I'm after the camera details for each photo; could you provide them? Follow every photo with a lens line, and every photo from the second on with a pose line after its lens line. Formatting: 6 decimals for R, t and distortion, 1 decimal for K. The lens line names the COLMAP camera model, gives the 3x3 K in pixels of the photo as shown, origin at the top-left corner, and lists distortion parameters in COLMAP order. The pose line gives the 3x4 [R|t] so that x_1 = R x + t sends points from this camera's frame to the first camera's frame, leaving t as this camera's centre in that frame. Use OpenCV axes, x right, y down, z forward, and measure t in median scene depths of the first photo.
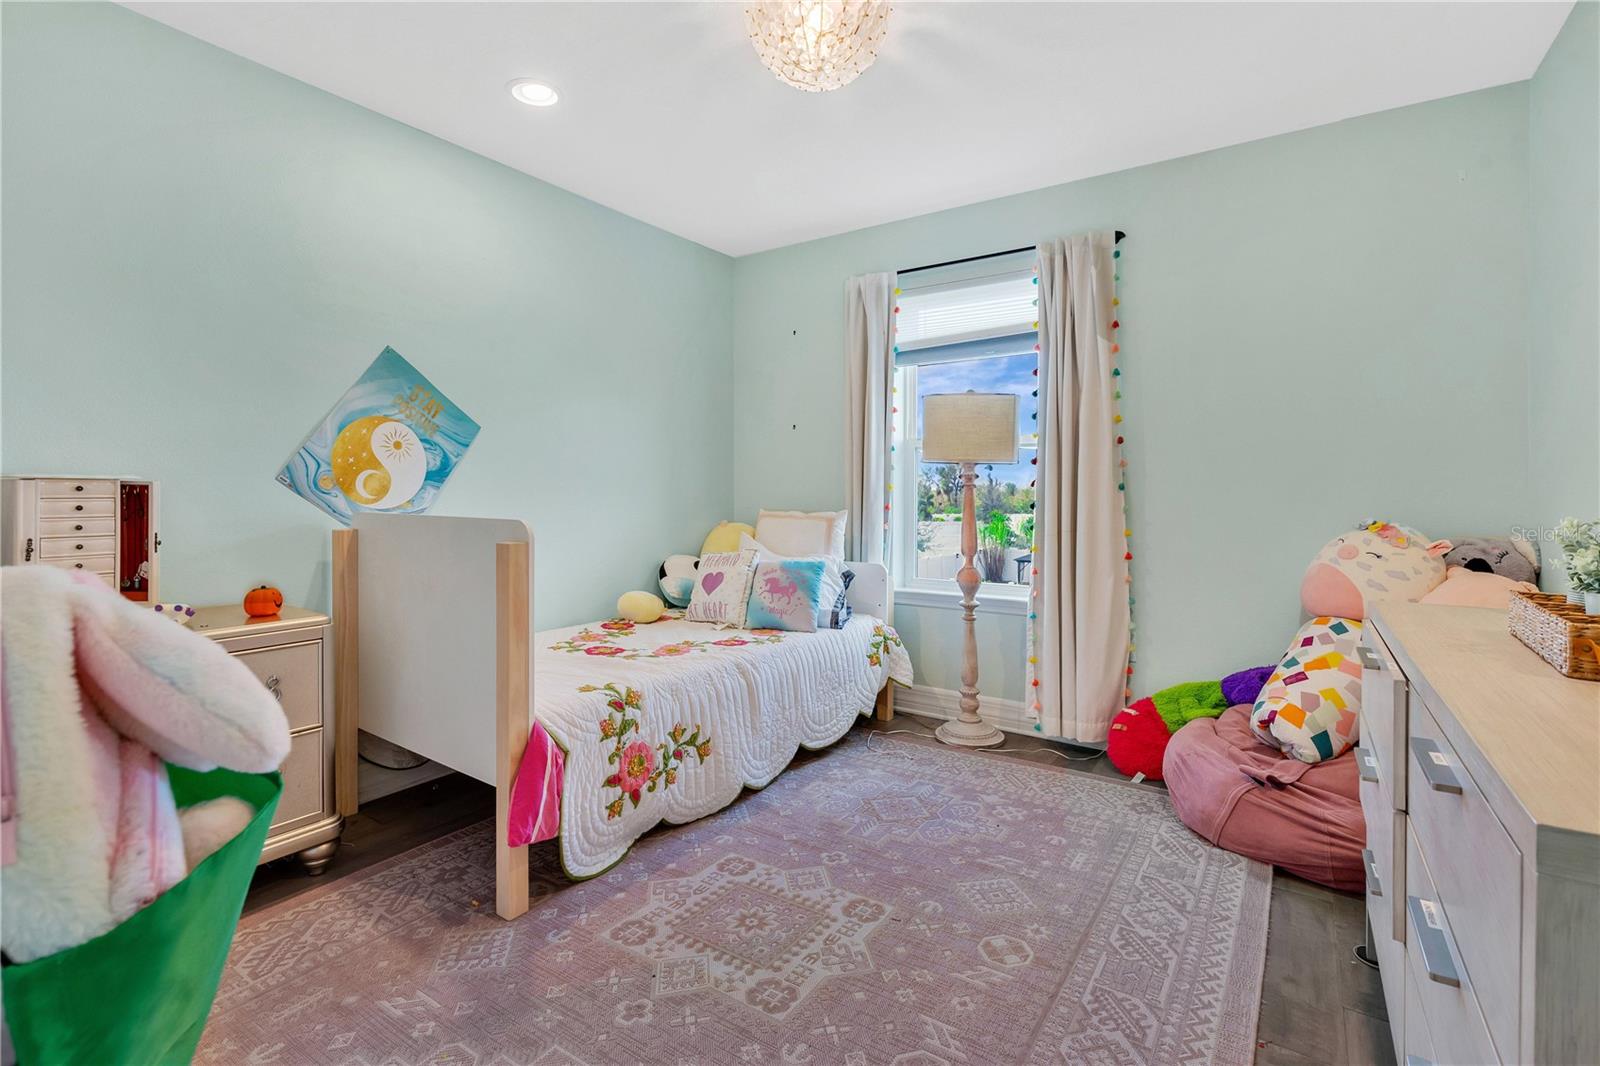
lens RADIAL K [[748.8, 0, 796.1], [0, 748.8, 492.6], [0, 0, 1]] dist [-0.000663, -0.000159]
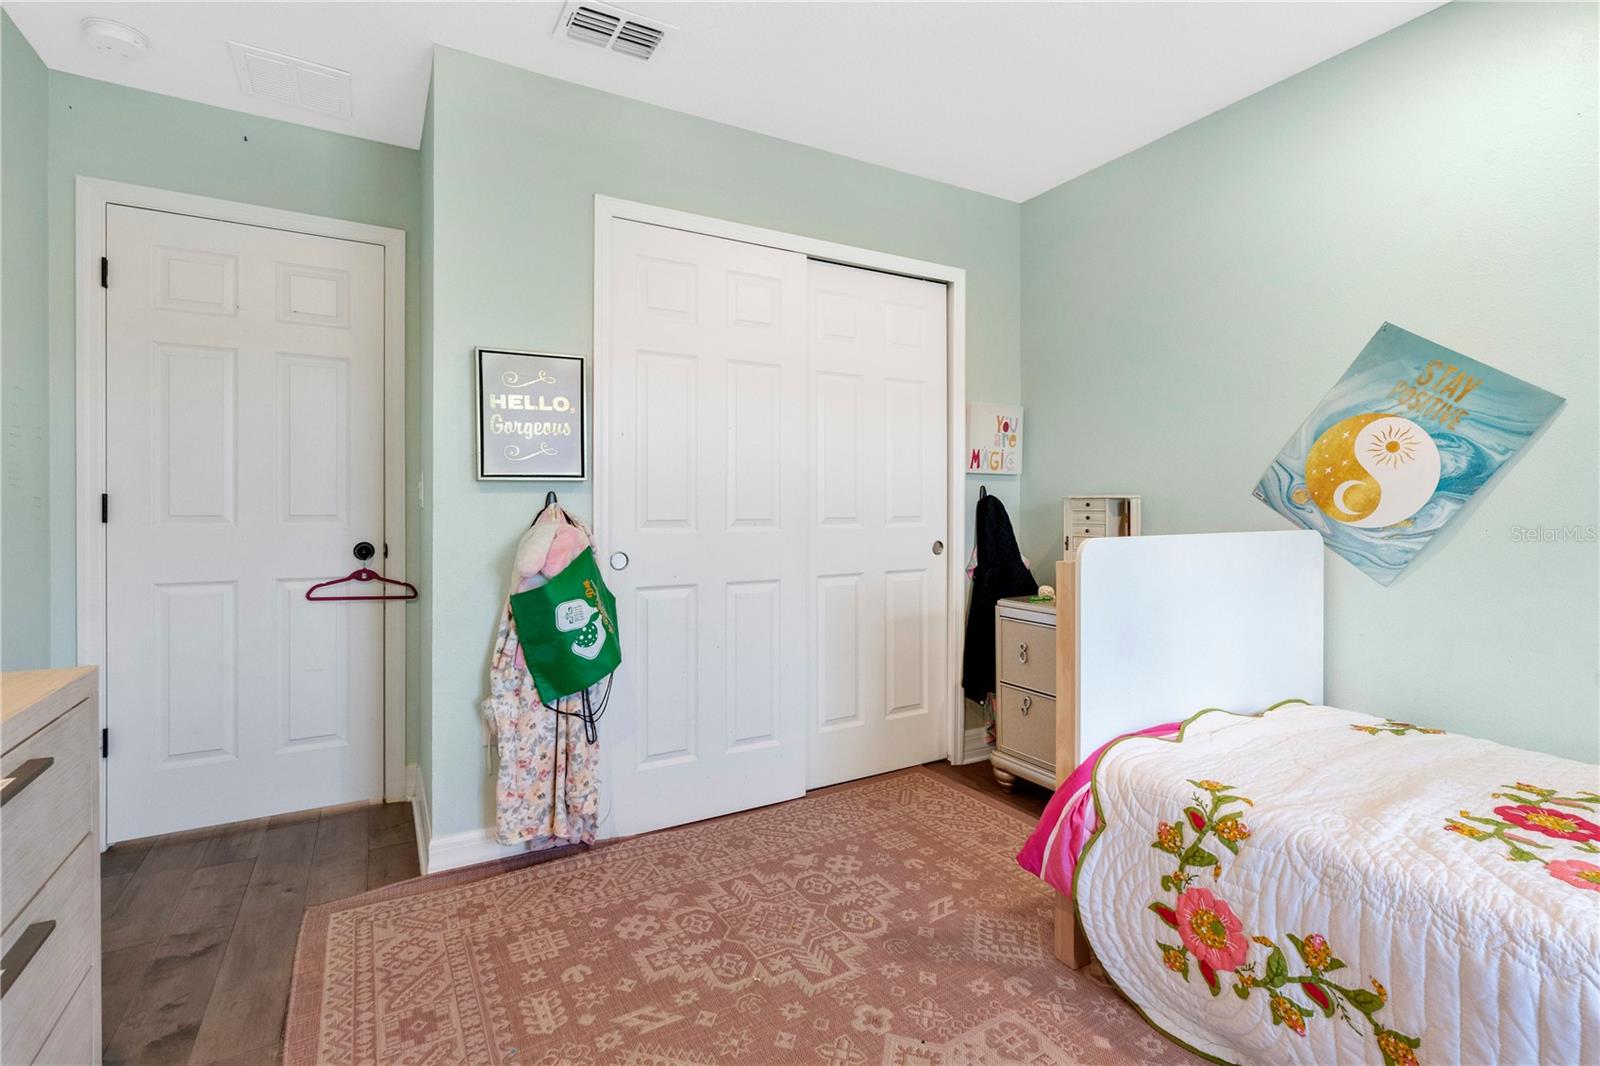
lens RADIAL K [[748.8, 0, 811.0], [0, 748.8, 508.1], [0, 0, 1]] dist [-0.000663, -0.000159]
pose [[-0.441462, -0.001204, -0.897279, 0.465928], [-0.003636, 0.999993, 0.000447, 0.002147], [0.897273, 0.003460, -0.441463, 0.875018]]
